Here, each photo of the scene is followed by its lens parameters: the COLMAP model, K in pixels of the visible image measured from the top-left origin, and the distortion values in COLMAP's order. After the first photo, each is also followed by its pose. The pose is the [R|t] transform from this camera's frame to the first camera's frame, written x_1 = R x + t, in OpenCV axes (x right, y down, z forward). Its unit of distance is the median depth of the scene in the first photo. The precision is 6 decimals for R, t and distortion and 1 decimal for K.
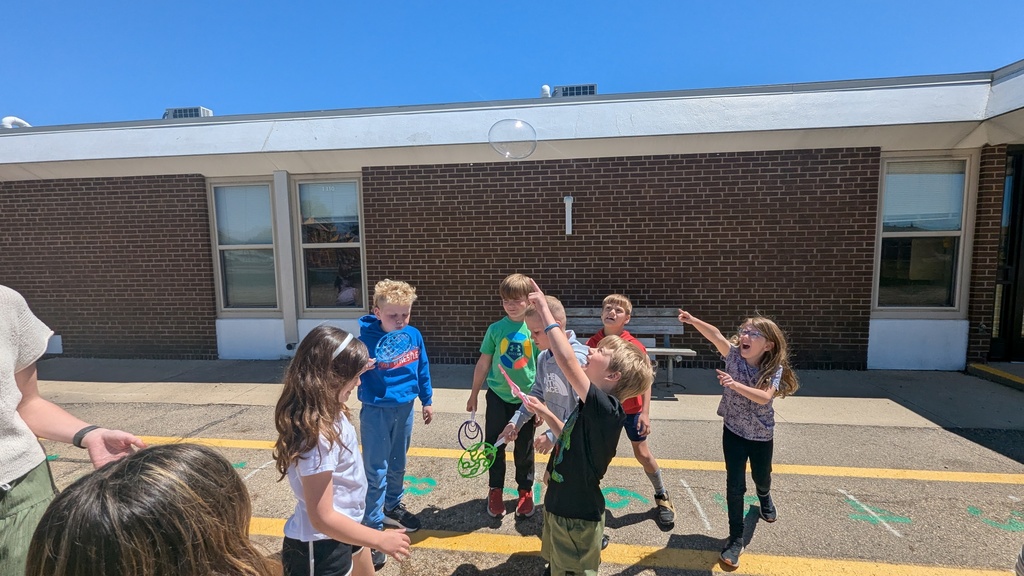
lens RADIAL K [[419.9, 0, 503.1], [0, 419.9, 297.7], [0, 0, 1]] dist [0.007834, 0.000773]
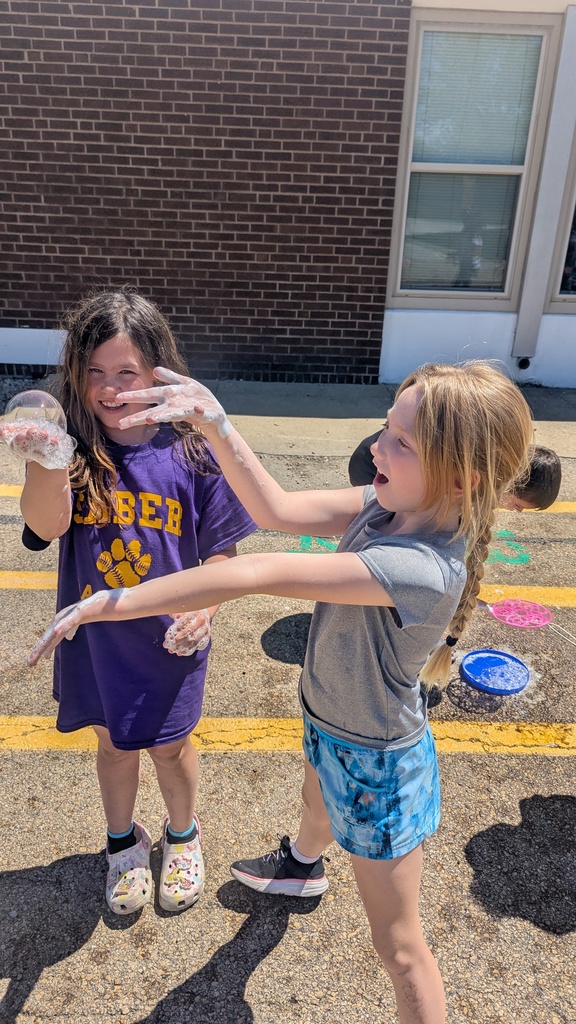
lens RADIAL K [[728.6, 0, 287.8], [0, 728.6, 501.7], [0, 0, 1]] dist [0.060963, -0.054256]
pose [[0.990764, -0.000466, 0.135596, -0.935610], [-0.038738, 0.957347, 0.286333, 0.022000], [-0.129946, -0.288941, 0.948487, 0.037557]]
